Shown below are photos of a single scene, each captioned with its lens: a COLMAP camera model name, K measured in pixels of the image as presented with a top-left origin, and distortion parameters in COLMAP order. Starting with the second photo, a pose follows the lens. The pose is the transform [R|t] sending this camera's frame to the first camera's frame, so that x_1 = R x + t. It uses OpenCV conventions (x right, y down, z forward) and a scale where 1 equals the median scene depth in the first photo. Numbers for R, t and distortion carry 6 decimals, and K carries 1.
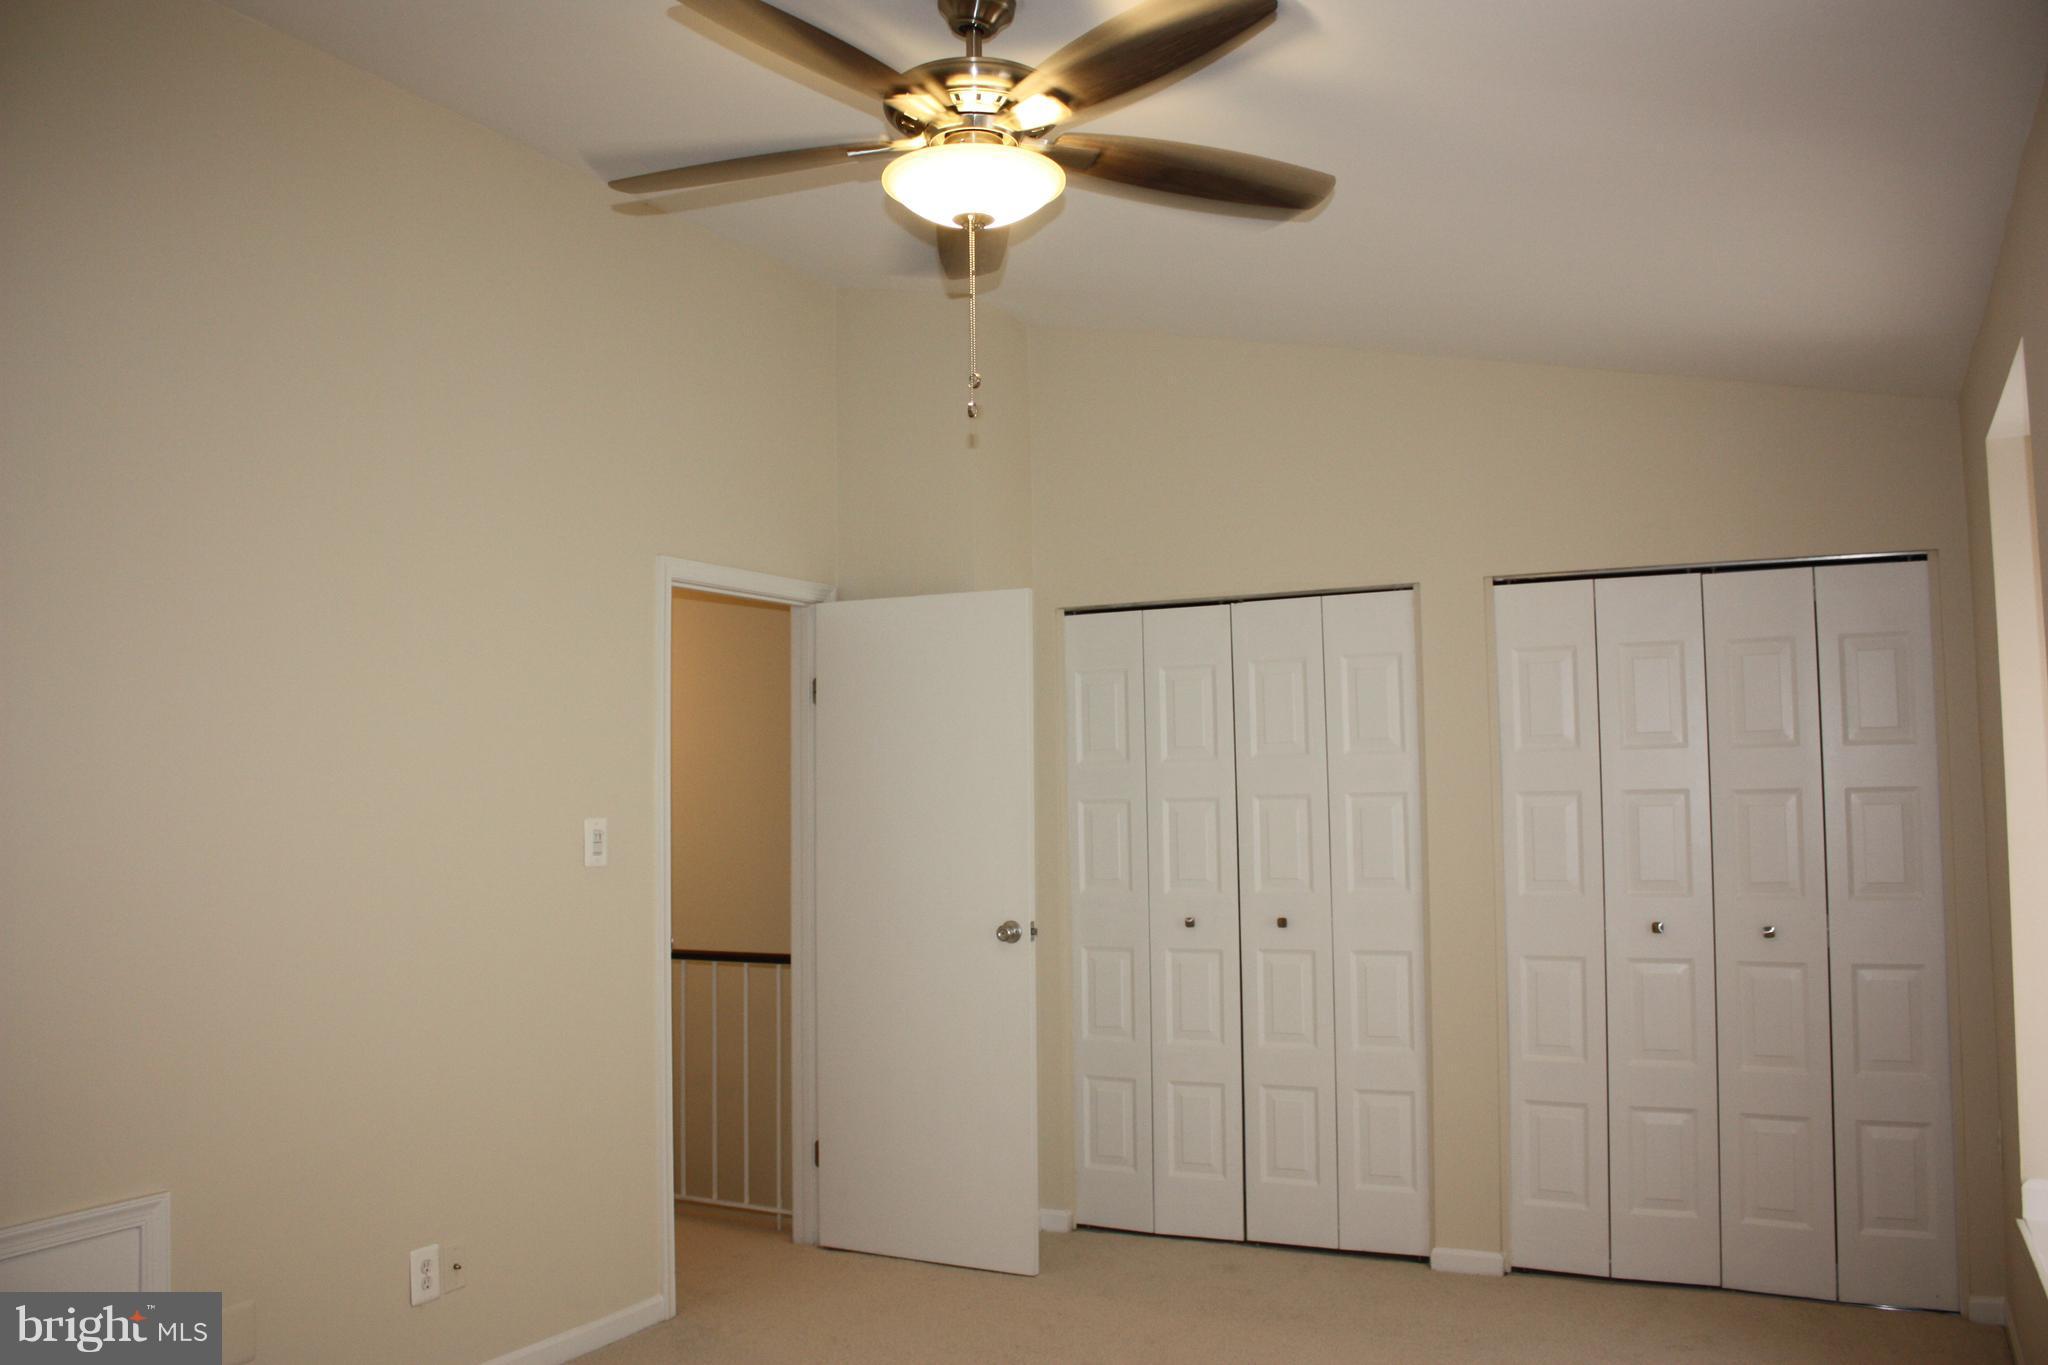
lens RADIAL K [[1703.6, 0, 1024.0], [0, 1703.6, 682.5], [0, 0, 1]] dist [-0.168142, 0.162203]
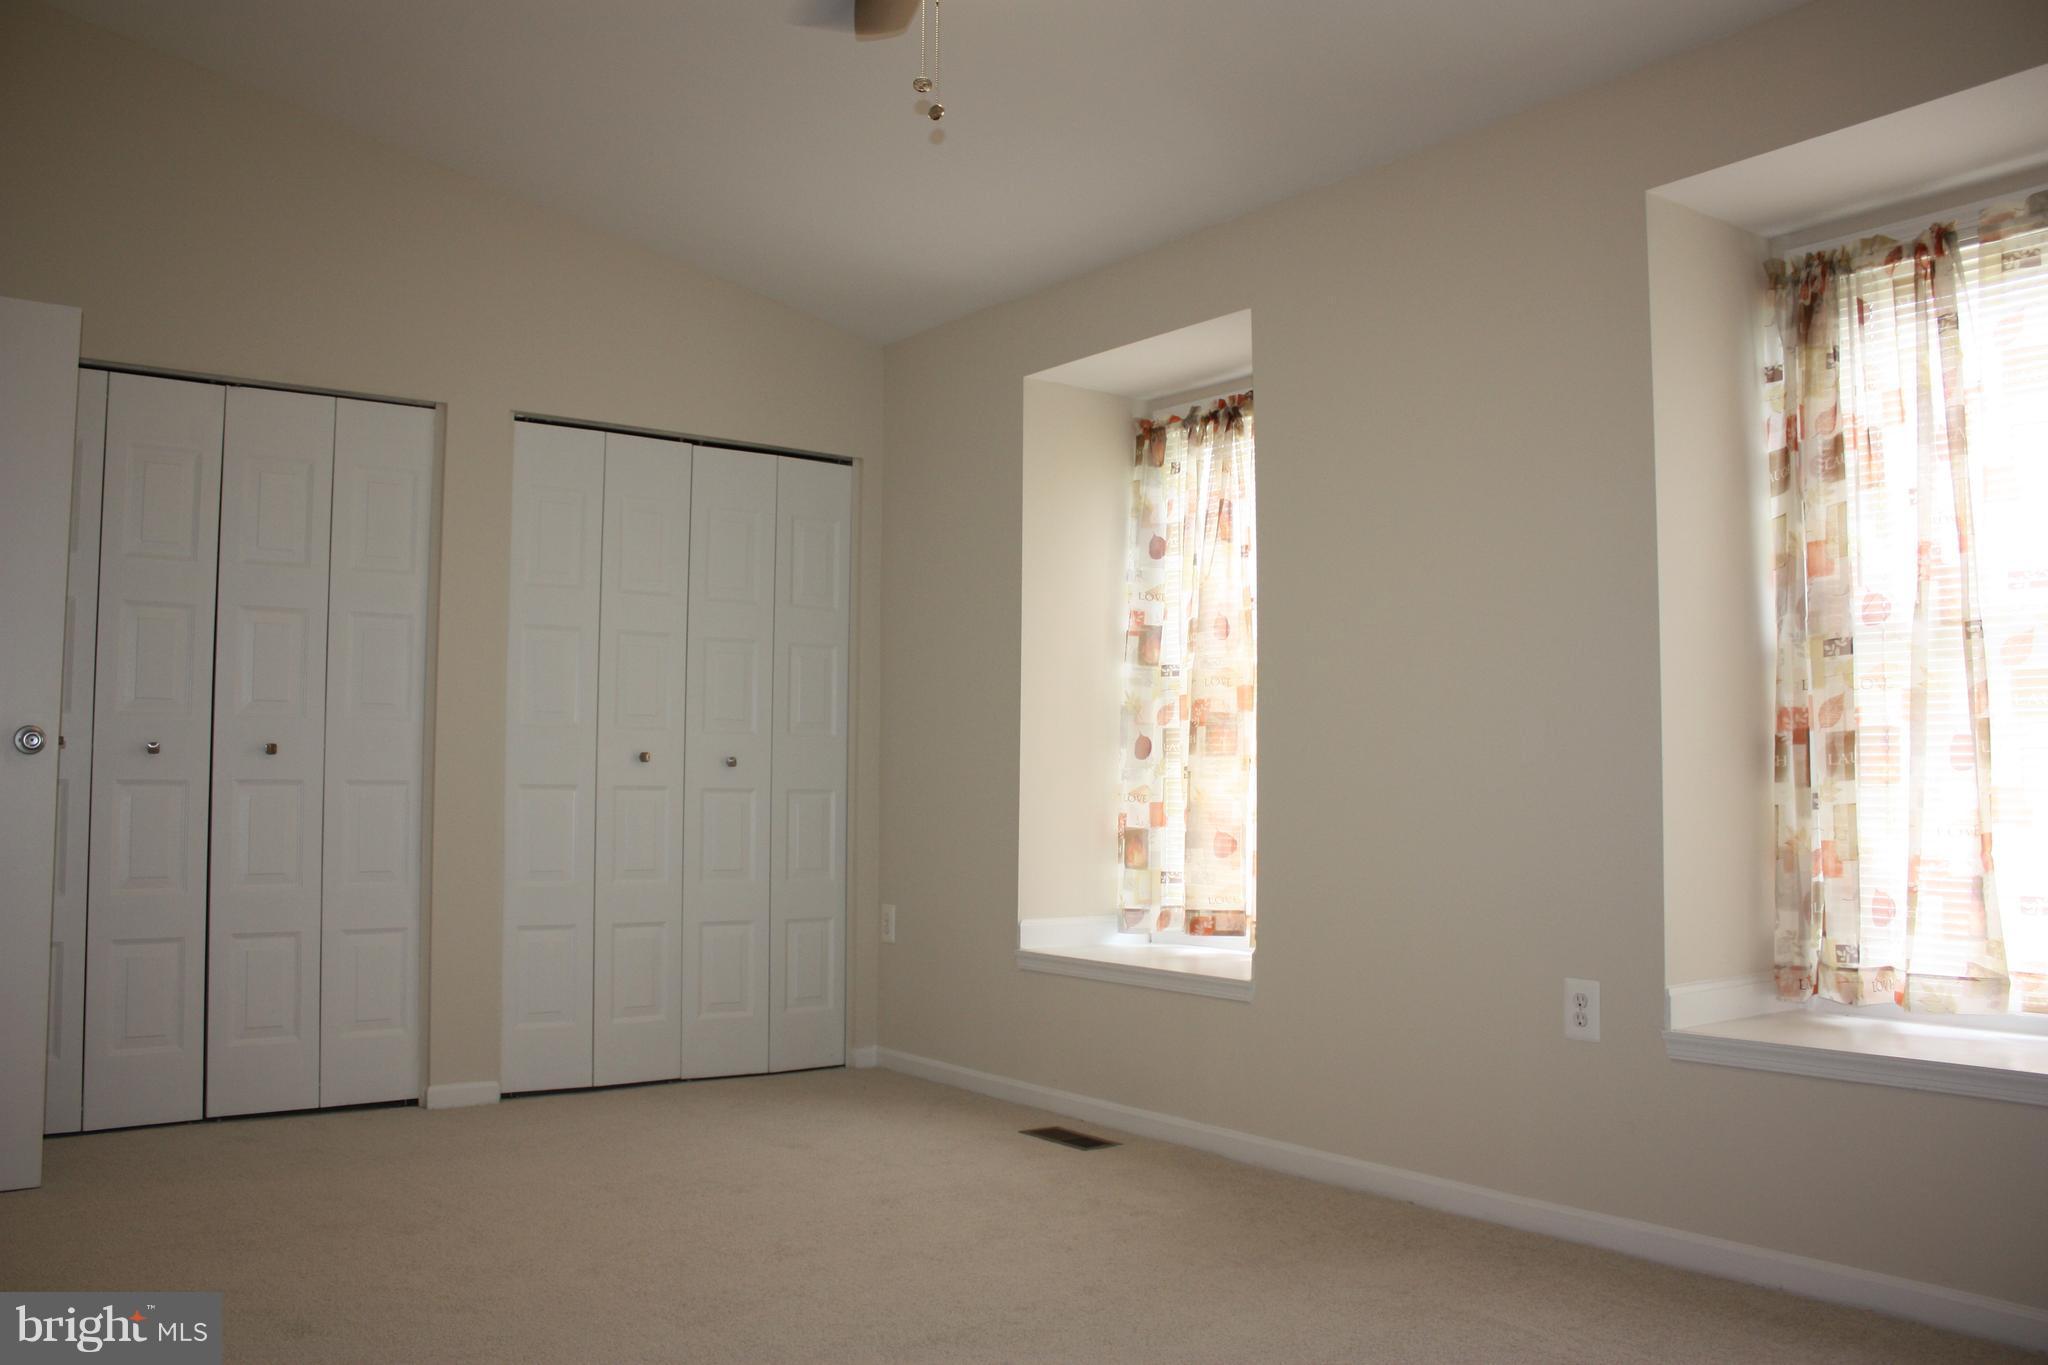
lens RADIAL K [[1703.6, 0, 1024.0], [0, 1703.6, 682.5], [0, 0, 1]] dist [-0.168142, 0.162203]
pose [[0.452763, 0.070132, 0.888868, -0.467767], [-0.075126, 0.996358, -0.040347, 0.117364], [-0.888460, -0.048509, 0.456383, 0.259656]]
